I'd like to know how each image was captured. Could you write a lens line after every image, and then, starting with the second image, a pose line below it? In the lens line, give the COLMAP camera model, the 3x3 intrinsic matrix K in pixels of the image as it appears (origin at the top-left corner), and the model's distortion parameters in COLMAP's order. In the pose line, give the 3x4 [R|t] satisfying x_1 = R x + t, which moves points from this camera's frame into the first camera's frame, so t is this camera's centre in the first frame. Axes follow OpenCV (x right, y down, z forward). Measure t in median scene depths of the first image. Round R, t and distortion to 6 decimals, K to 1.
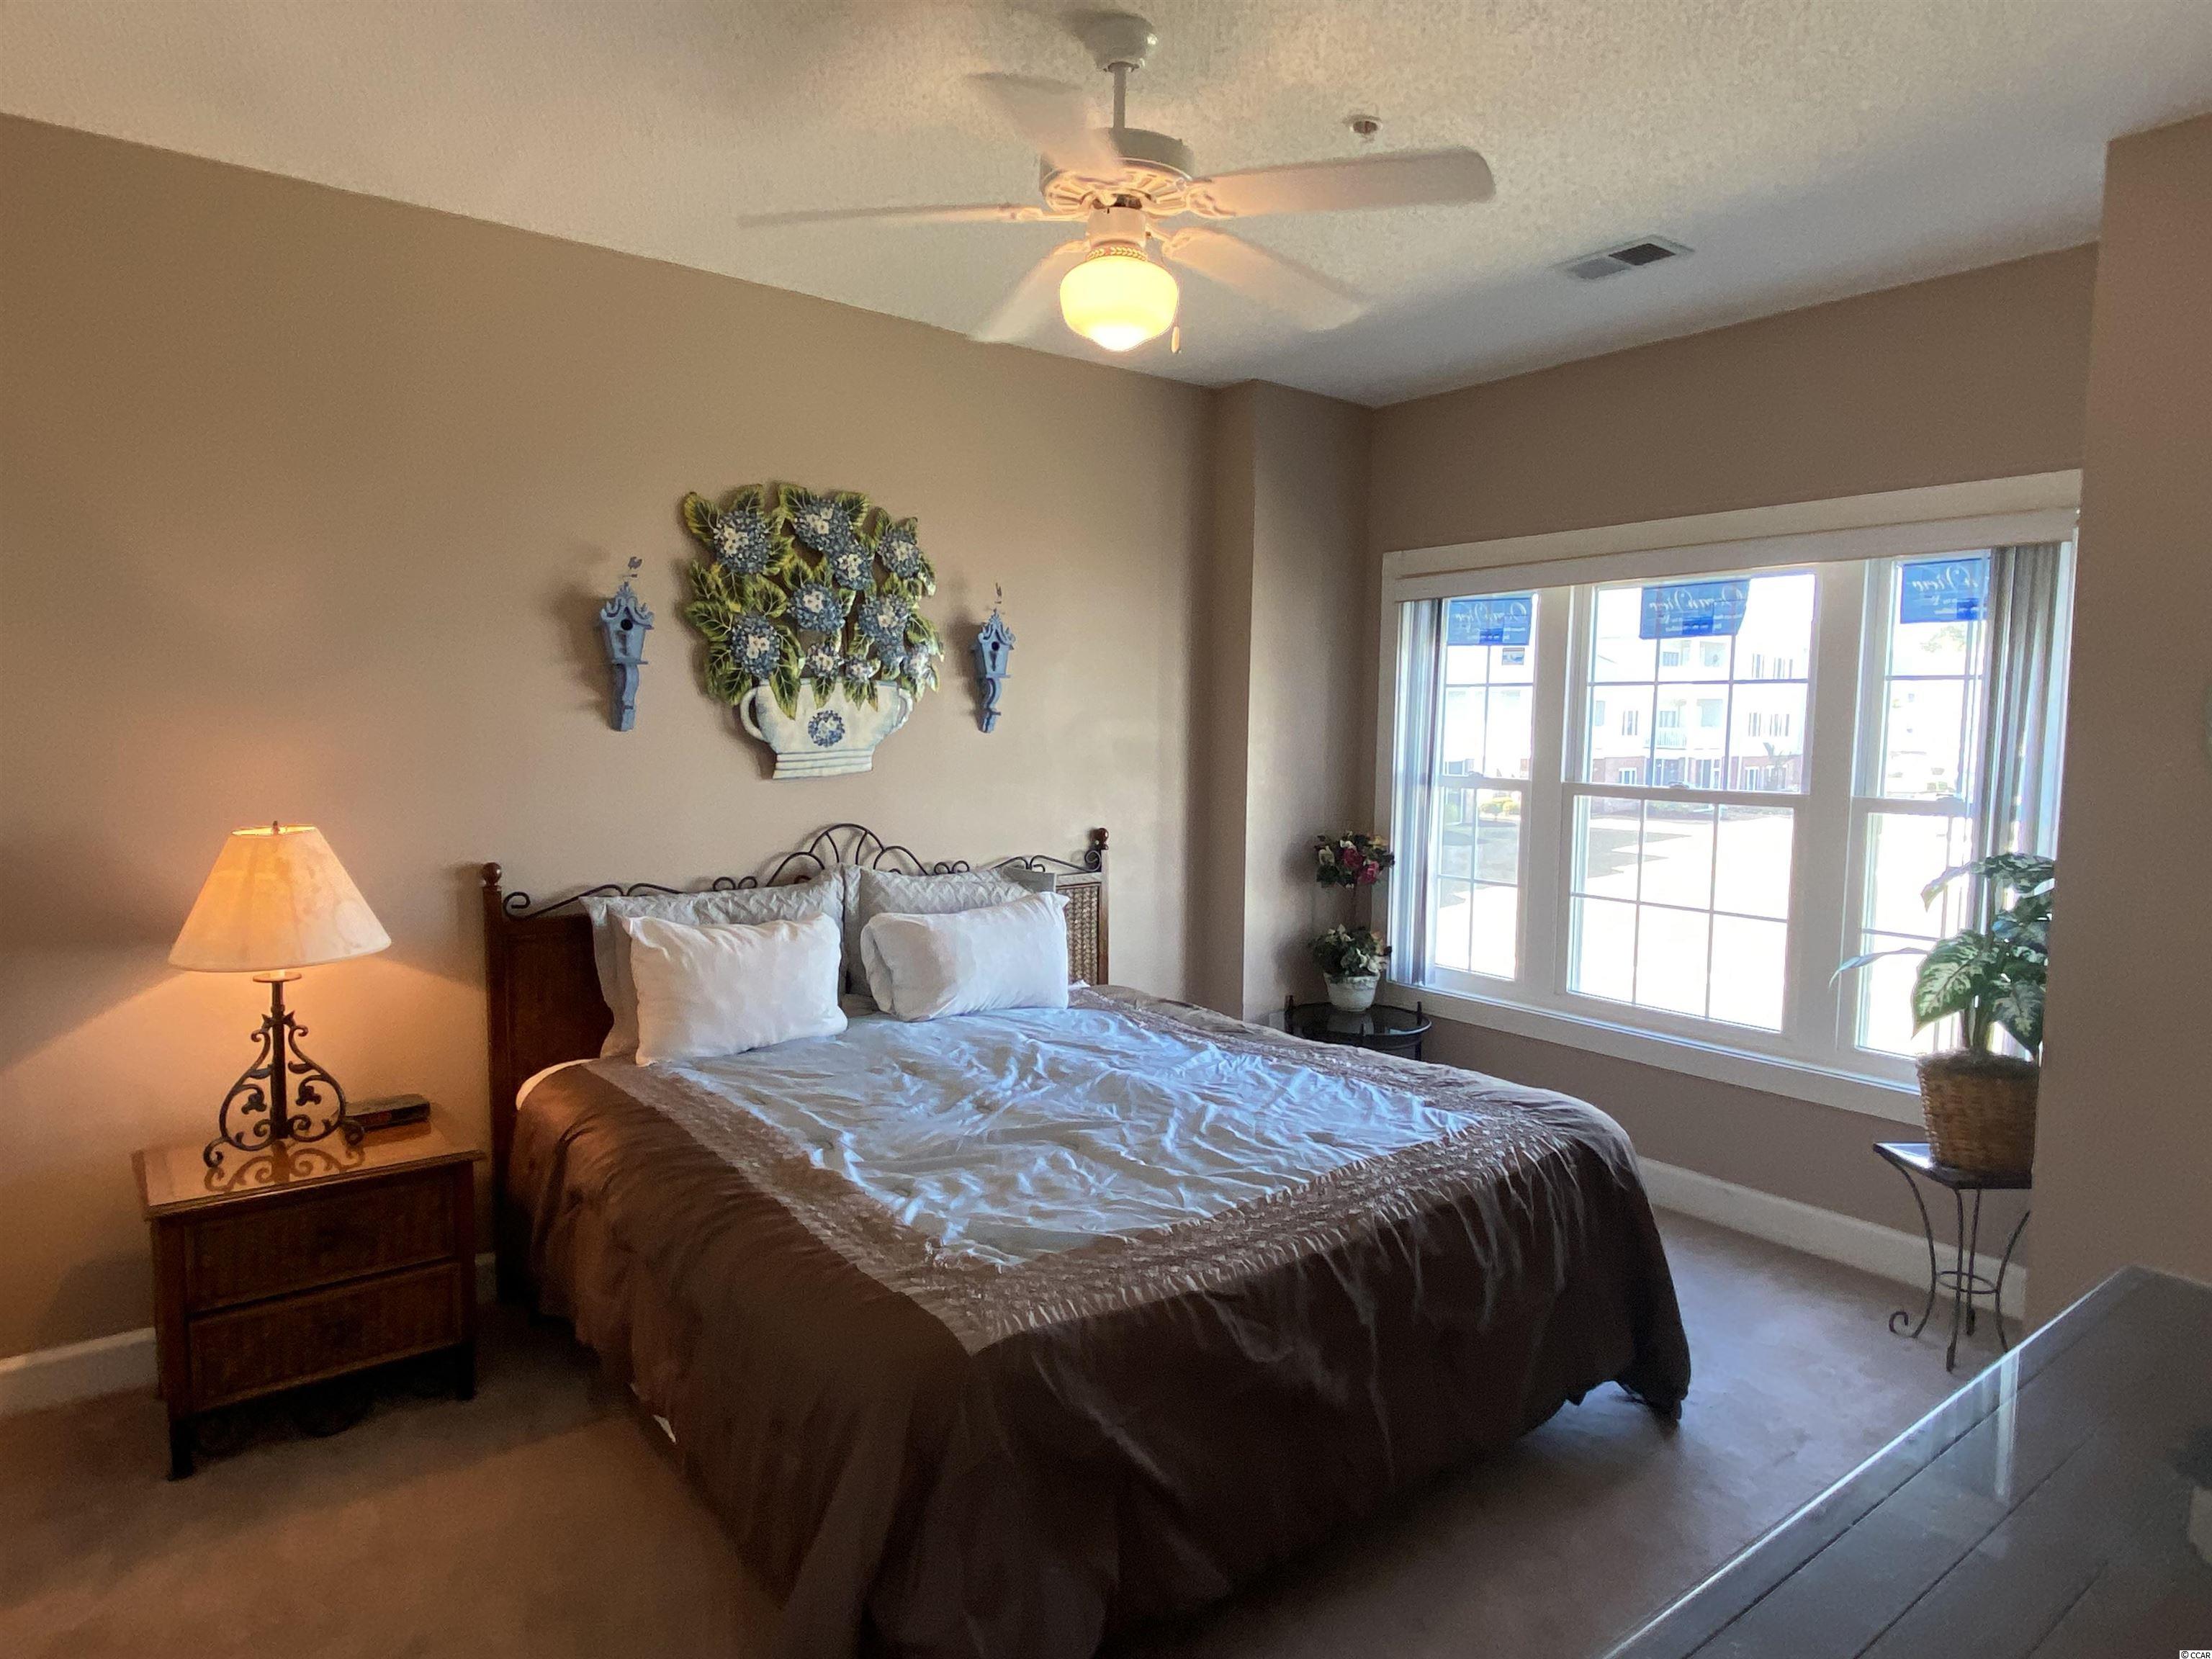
lens RADIAL K [[1282.2, 0, 1103.6], [0, 1282.2, 836.0], [0, 0, 1]] dist [0.050226, -0.057603]
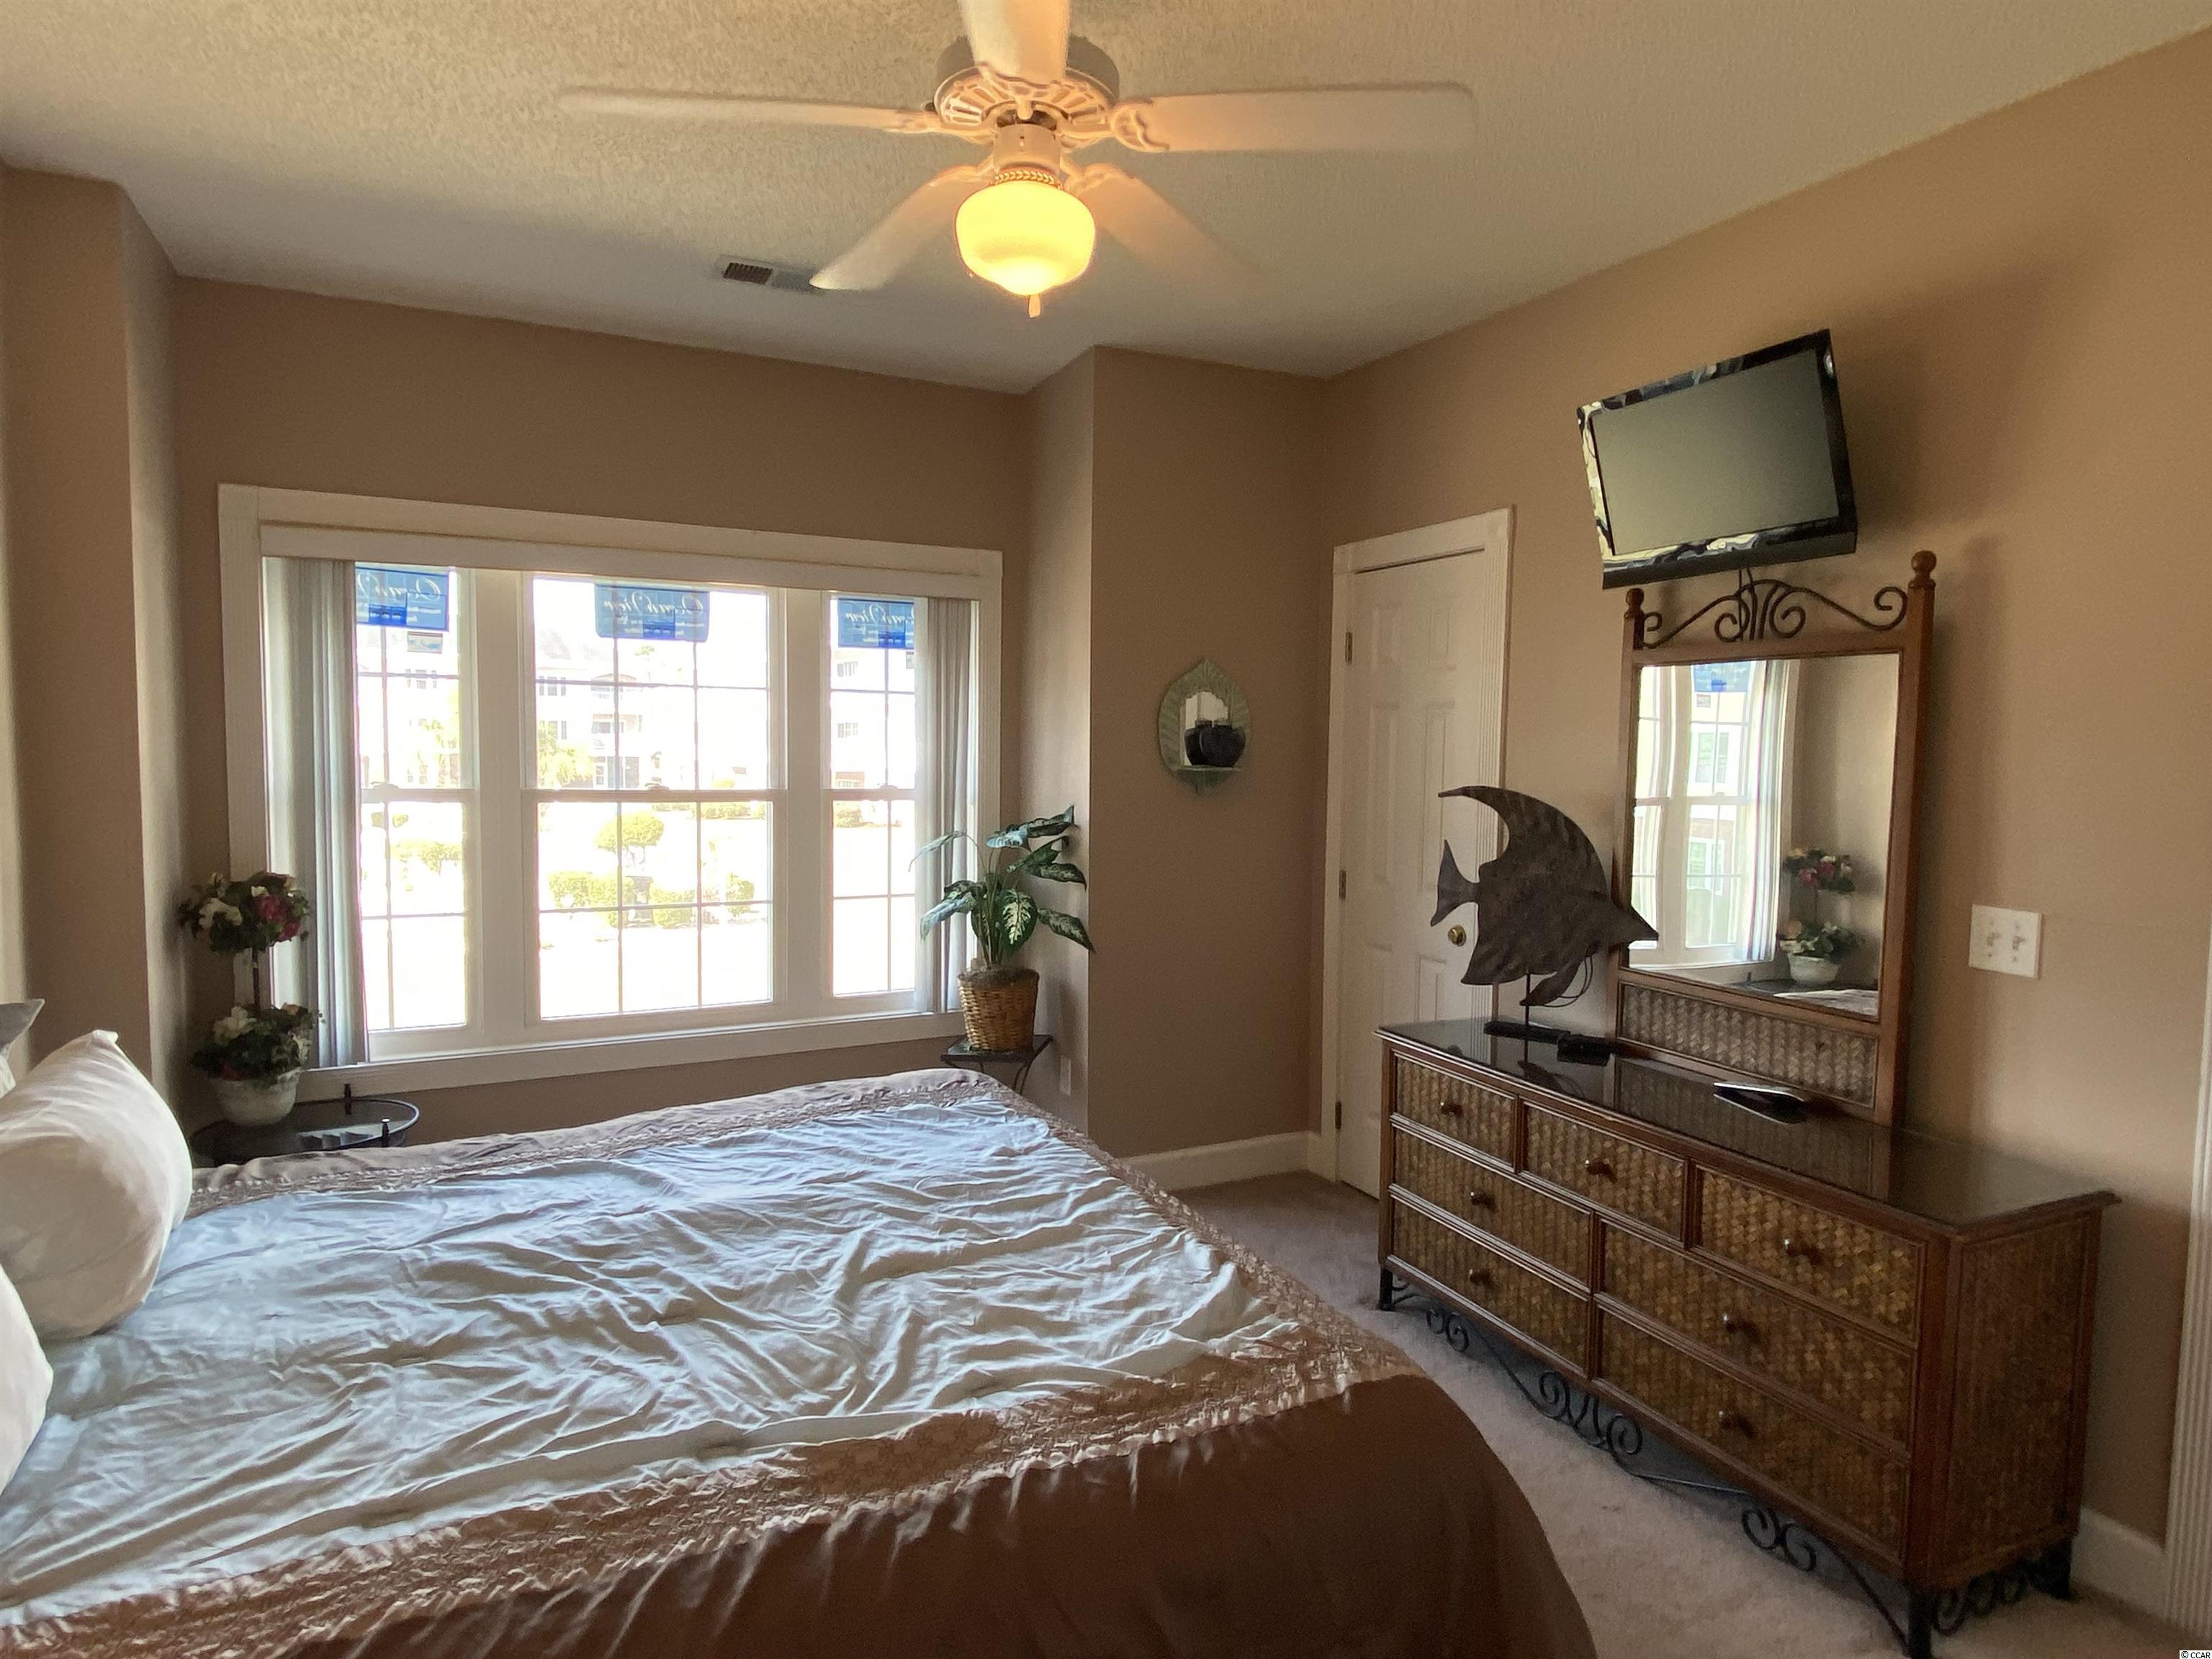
lens RADIAL K [[1282.2, 0, 1103.6], [0, 1282.2, 836.0], [0, 0, 1]] dist [0.050226, -0.057603]
pose [[0.195561, -0.078241, 0.977566, -0.547202], [0.078979, 0.994831, 0.063824, -0.043466], [-0.977506, 0.064726, 0.200729, 0.528246]]
